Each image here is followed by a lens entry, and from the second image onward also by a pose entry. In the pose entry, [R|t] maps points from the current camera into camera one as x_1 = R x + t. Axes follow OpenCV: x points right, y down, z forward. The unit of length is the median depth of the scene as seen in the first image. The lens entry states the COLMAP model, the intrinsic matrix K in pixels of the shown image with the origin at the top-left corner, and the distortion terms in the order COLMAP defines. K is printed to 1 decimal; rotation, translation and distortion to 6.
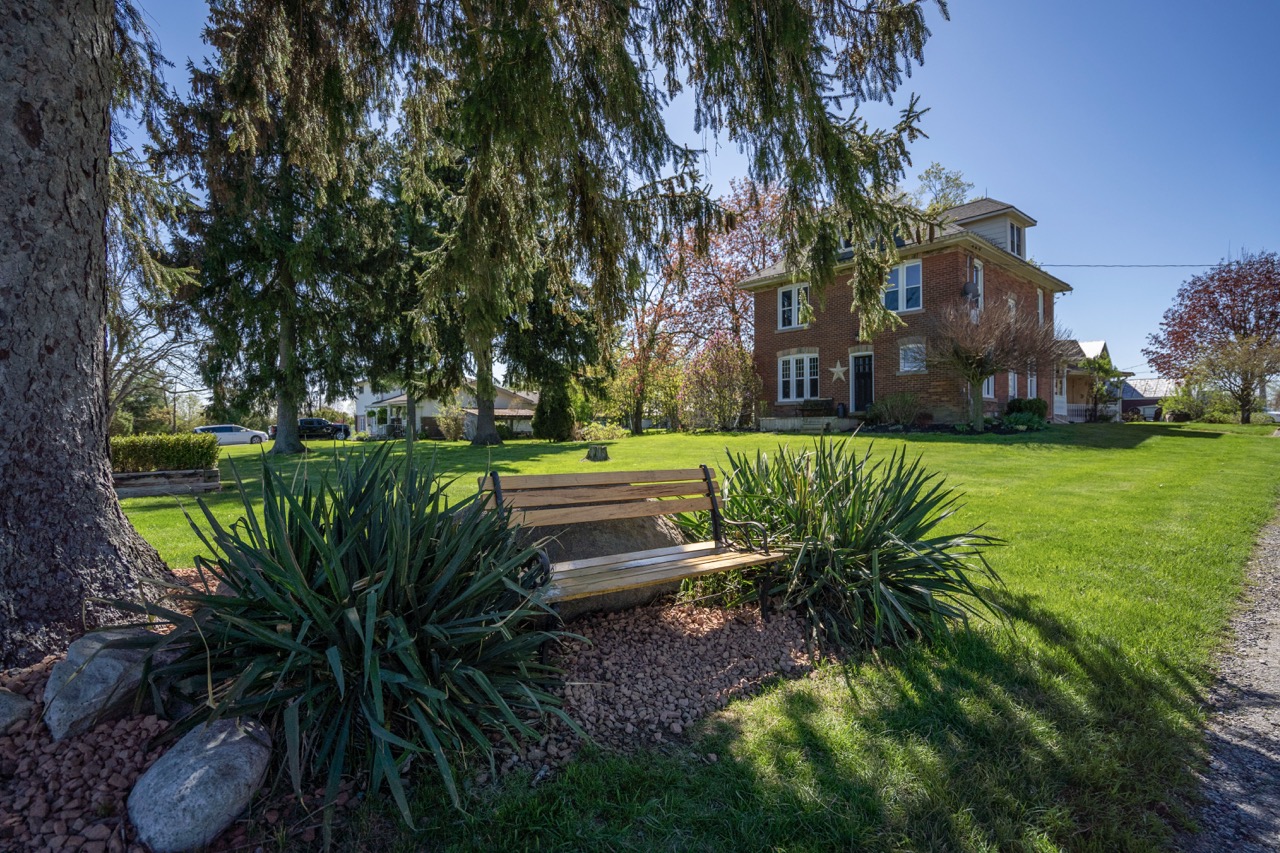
lens RADIAL K [[584.5, 0, 640.0], [0, 584.5, 426.5], [0, 0, 1]] dist [-0.042915, 0.012210]
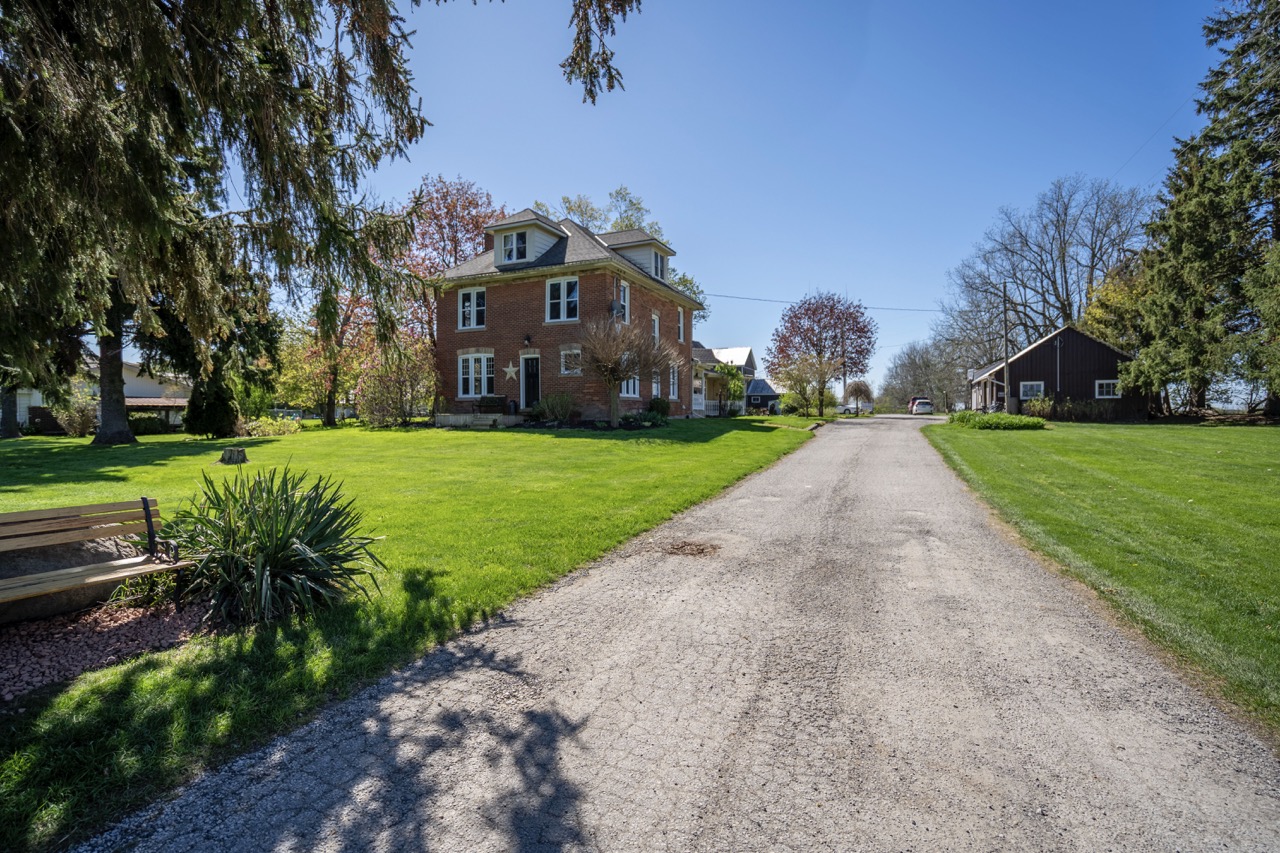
lens RADIAL K [[589.5, 0, 638.9], [0, 589.5, 412.7], [0, 0, 1]] dist [-0.035191, 0.012456]
pose [[0.911617, -0.000952, 0.411039, 0.107223], [-0.001513, 0.999983, 0.005671, -0.023749], [-0.411037, -0.005792, 0.911600, -0.112576]]
